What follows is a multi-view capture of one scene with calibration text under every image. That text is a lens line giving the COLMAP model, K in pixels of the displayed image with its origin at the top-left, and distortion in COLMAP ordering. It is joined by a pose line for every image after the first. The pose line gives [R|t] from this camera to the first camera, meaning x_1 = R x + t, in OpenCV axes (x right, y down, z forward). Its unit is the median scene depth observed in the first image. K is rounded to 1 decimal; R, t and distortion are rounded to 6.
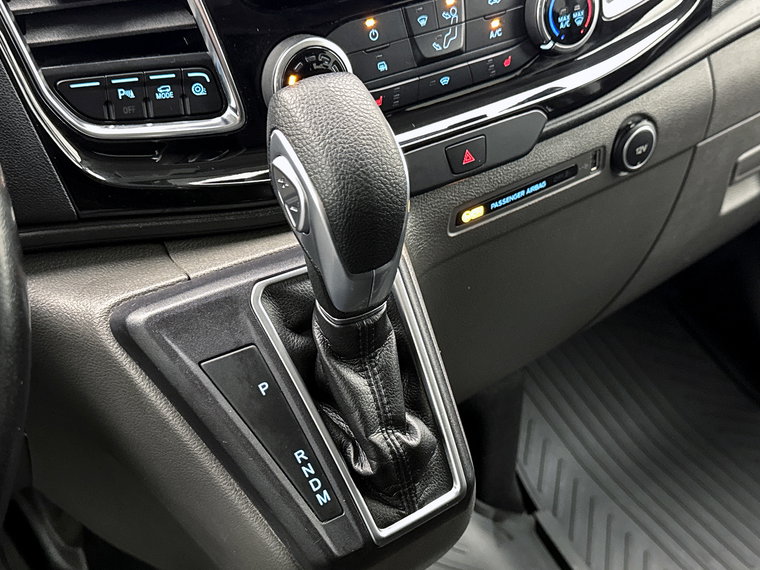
lens RADIAL K [[1004.3, 0, 374.5], [0, 1004.3, 292.3], [0, 0, 1]] dist [0.098150, 0.000000]
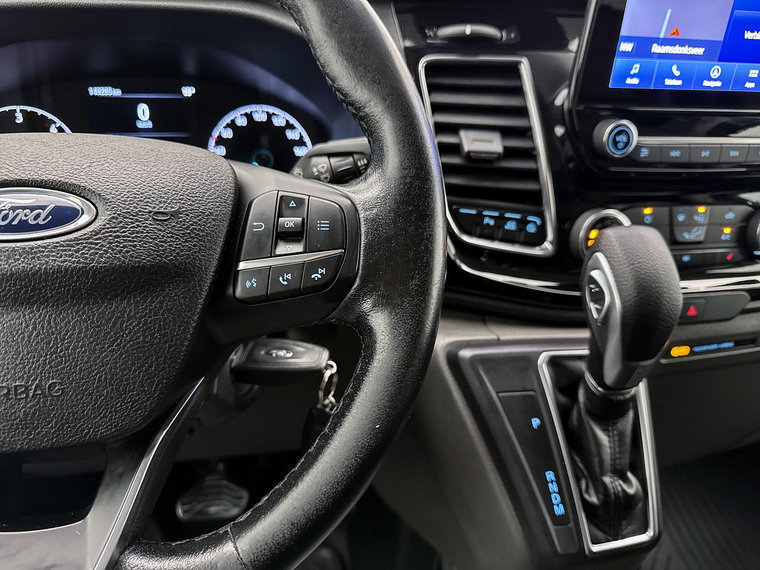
lens RADIAL K [[556.3, 0, 377.5], [0, 556.3, 282.3], [0, 0, 1]] dist [0.048188, -0.066793]
pose [[0.935411, 0.217181, -0.278996, -0.131703], [-0.262723, 0.955036, -0.137414, 0.067558], [0.236608, 0.201837, 0.950410, 0.106602]]
